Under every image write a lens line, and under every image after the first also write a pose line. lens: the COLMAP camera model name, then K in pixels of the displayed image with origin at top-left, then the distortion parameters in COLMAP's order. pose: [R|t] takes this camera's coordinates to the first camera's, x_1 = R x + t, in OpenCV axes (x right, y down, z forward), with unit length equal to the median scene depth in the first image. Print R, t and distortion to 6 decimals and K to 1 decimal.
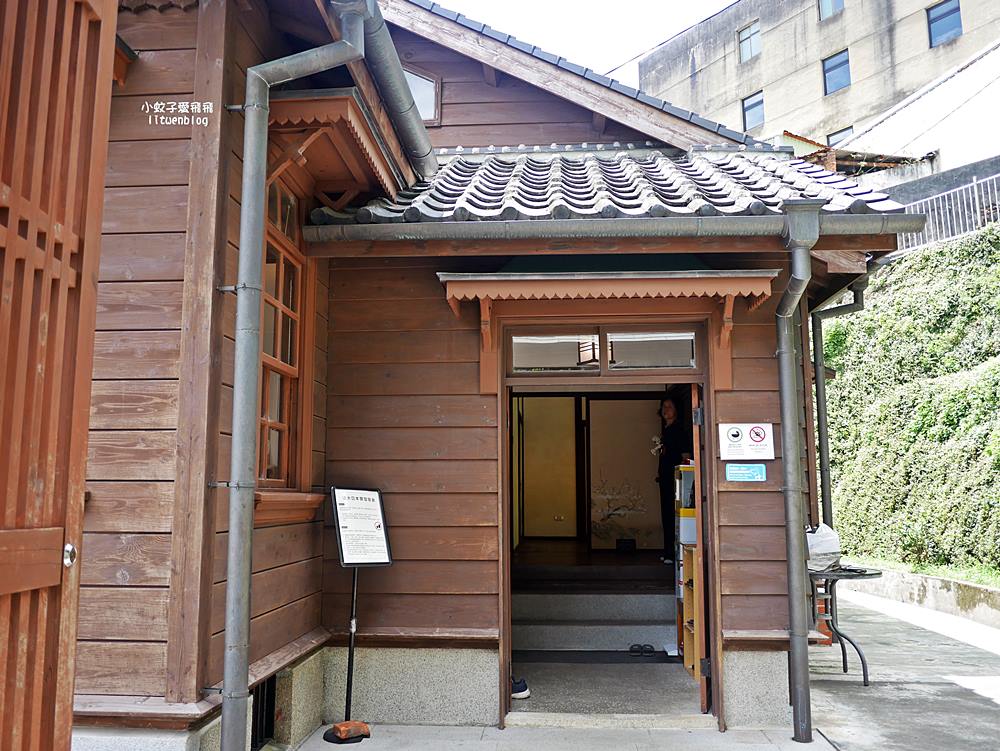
lens RADIAL K [[865.3, 0, 500.0], [0, 865.3, 375.5], [0, 0, 1]] dist [-0.040674, 0.022937]
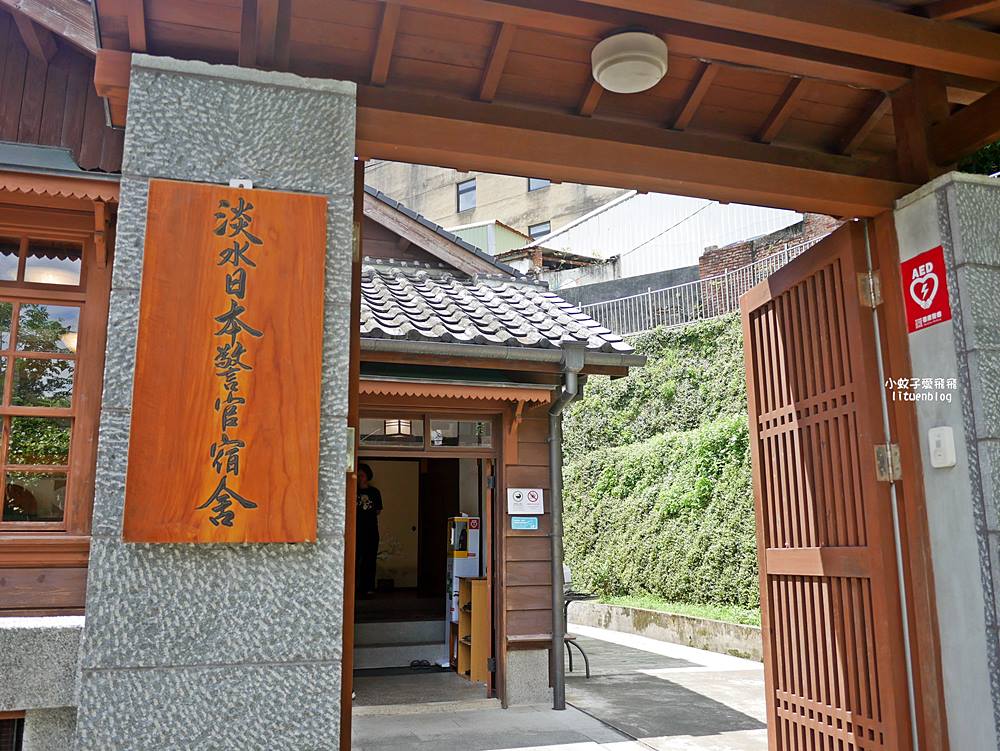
lens RADIAL K [[865.3, 0, 500.0], [0, 865.3, 375.5], [0, 0, 1]] dist [-0.040674, 0.022937]
pose [[0.935218, 0.061372, 0.348713, -0.185394], [-0.041795, 0.997113, -0.063397, -0.026874], [-0.351597, 0.044716, 0.935083, -0.230661]]
